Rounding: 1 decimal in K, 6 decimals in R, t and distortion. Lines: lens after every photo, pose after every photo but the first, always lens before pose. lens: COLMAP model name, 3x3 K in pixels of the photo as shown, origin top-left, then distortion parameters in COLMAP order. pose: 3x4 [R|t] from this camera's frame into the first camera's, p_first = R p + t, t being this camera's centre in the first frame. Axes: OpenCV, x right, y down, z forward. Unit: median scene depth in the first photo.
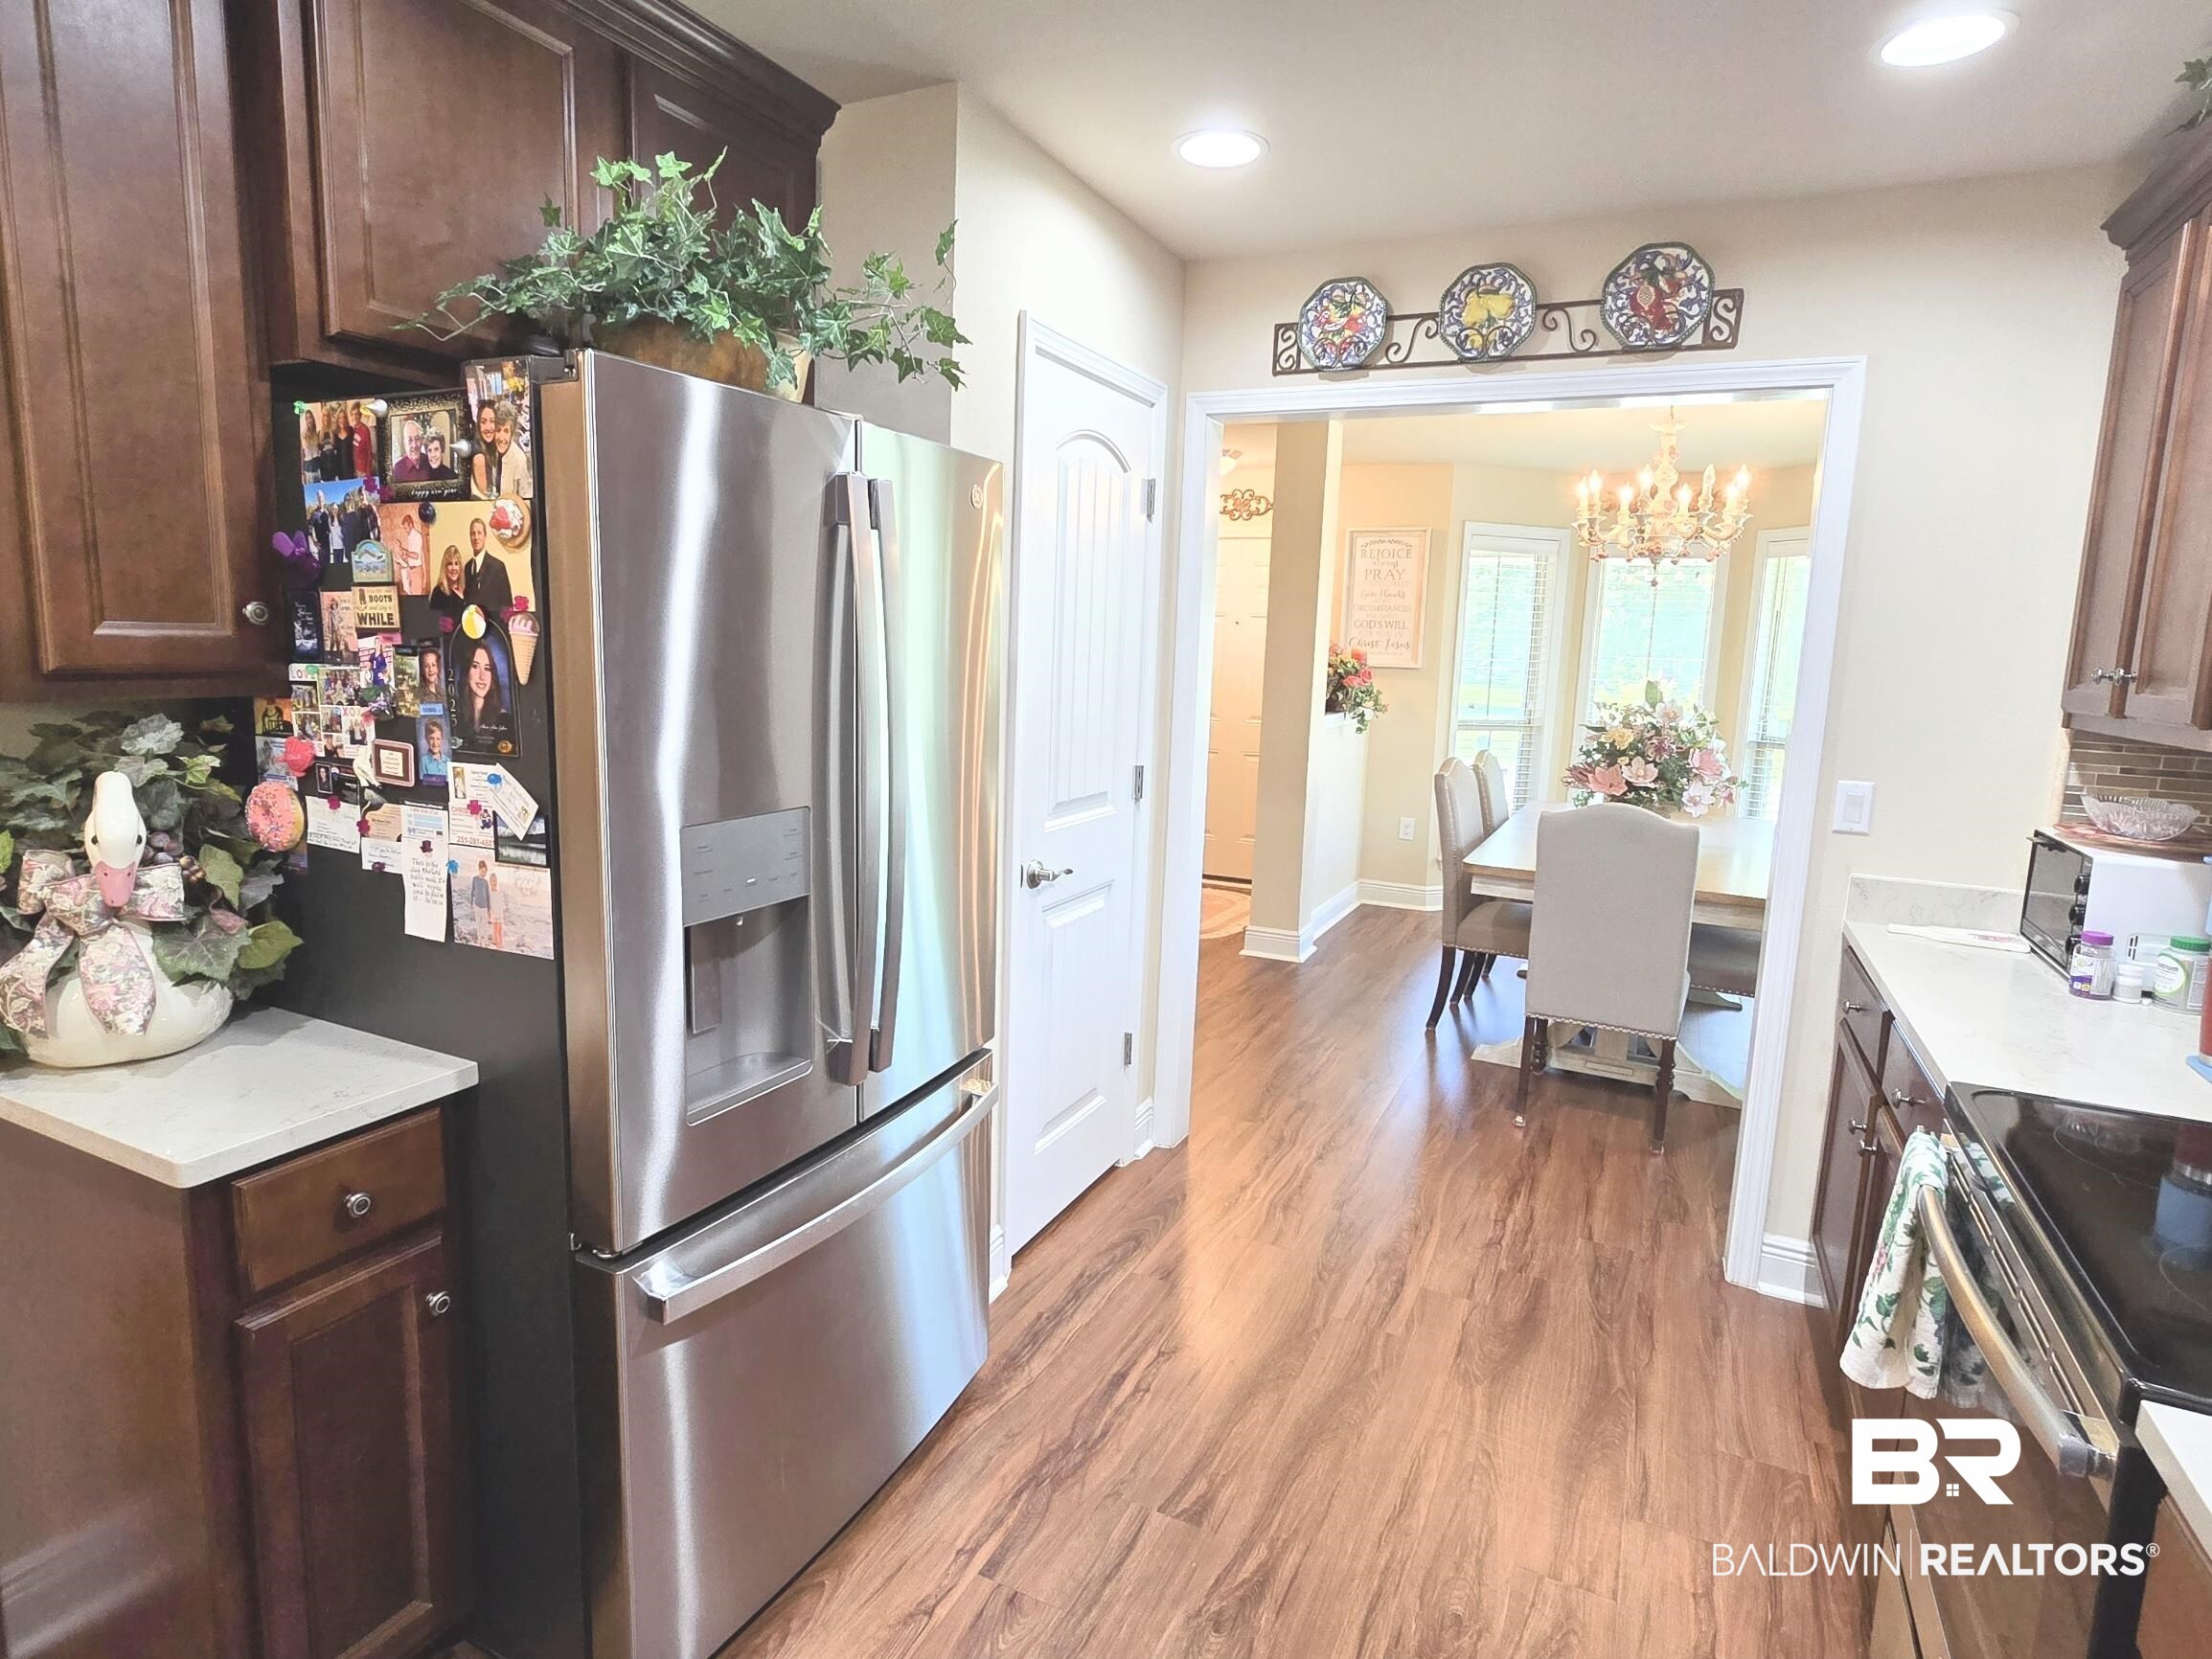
lens RADIAL K [[1181.3, 0, 1098.9], [0, 1181.3, 814.1], [0, 0, 1]] dist [0.000003, -0.000737]
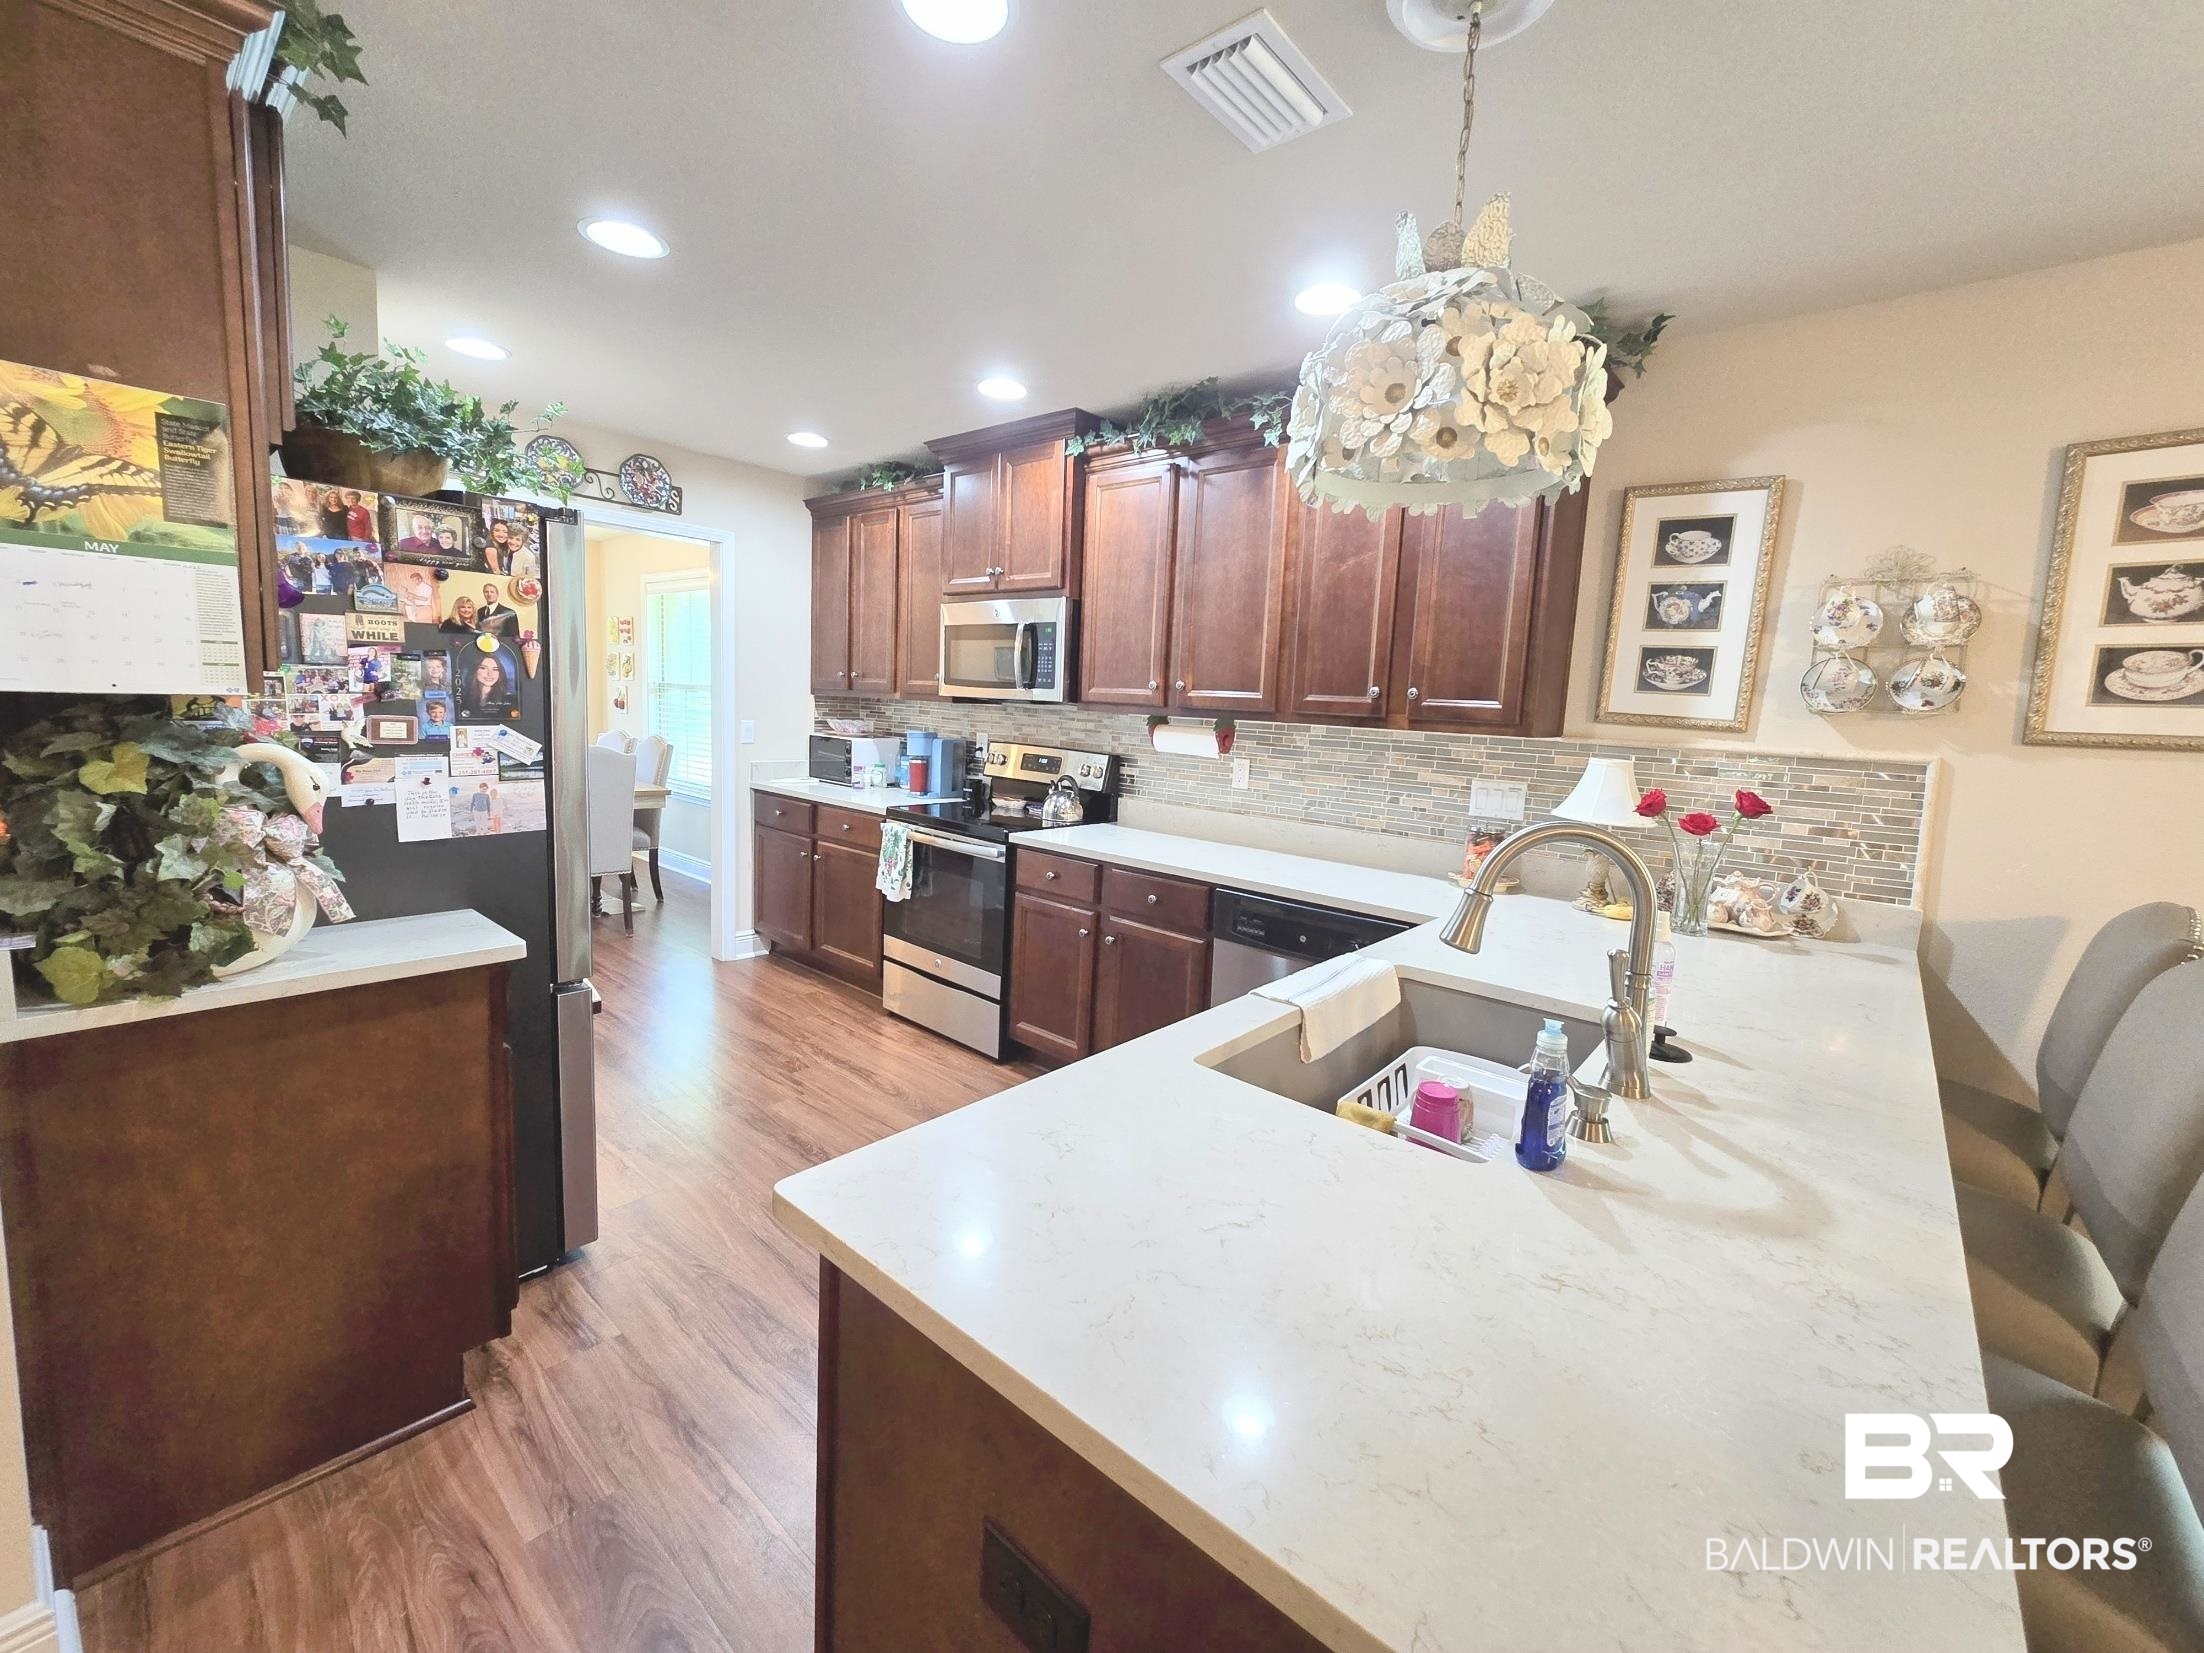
lens RADIAL K [[907.0, 0, 1099.1], [0, 907.0, 812.9], [0, 0, 1]] dist [-0.002738, 0.000181]
pose [[0.263856, -0.142413, 0.953991, -1.531293], [0.103526, 0.987508, 0.118783, 0.018649], [-0.958990, 0.067422, 0.275304, -0.204201]]
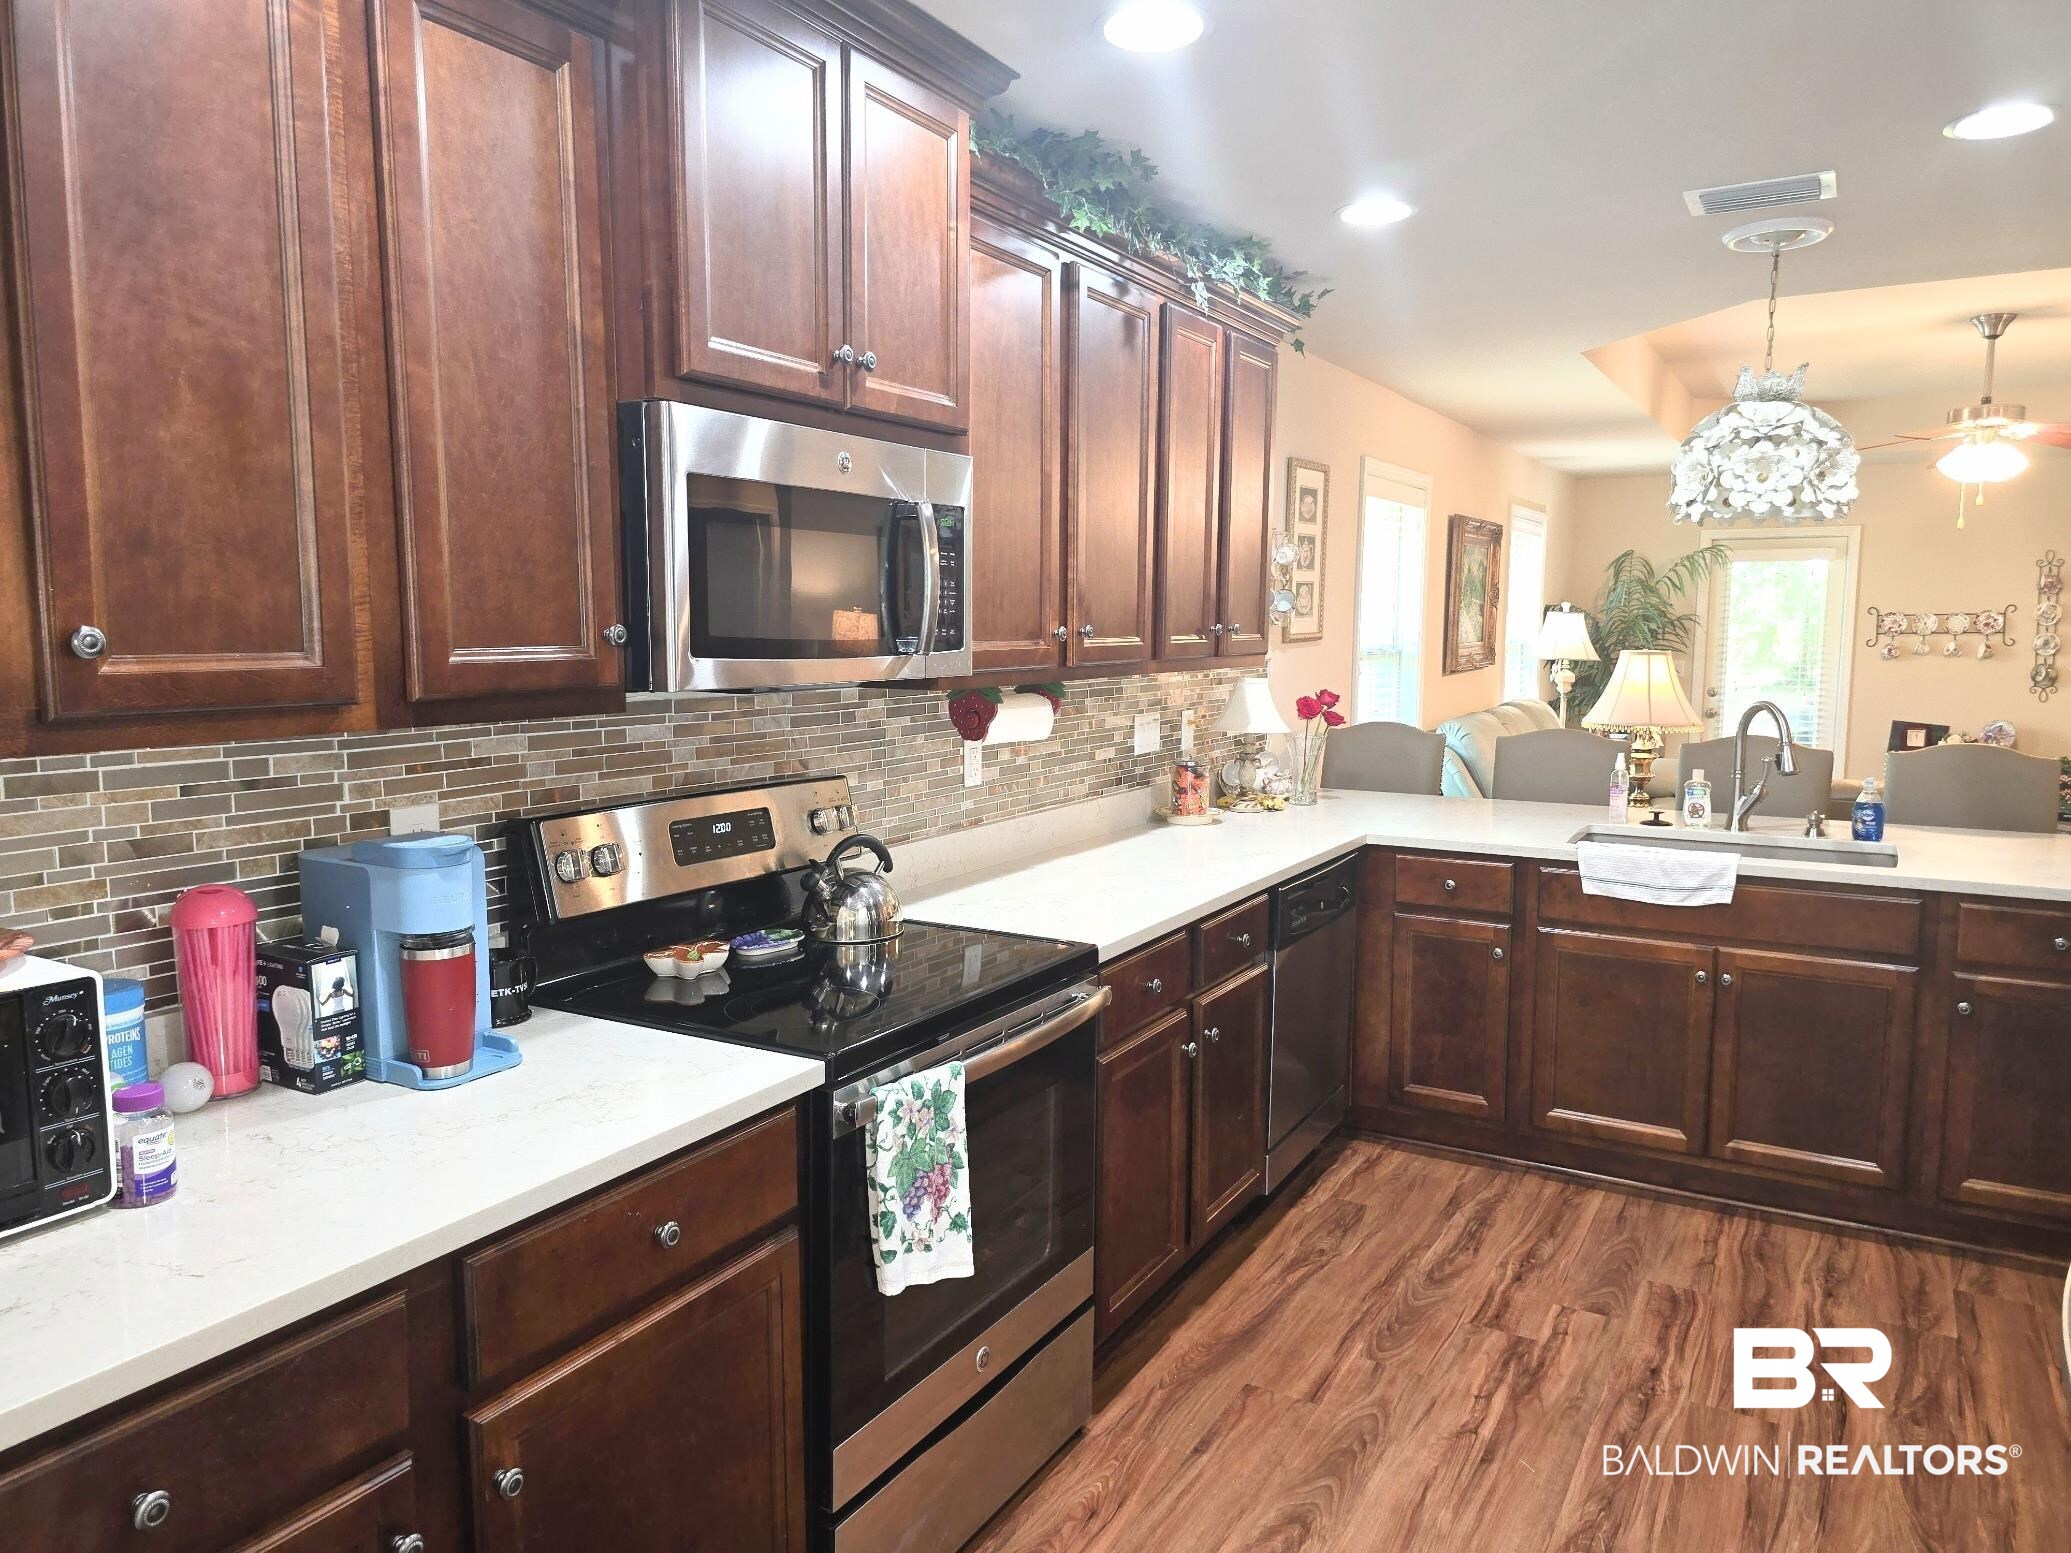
lens RADIAL K [[1394.6, 0, 1038.8], [0, 1394.6, 796.5], [0, 0, 1]] dist [0.067852, -0.023747]
pose [[-0.996562, -0.039373, 0.072903, 0.517464], [-0.018362, 0.962947, 0.269063, -0.321755], [-0.080796, 0.266799, -0.960359, 2.237673]]
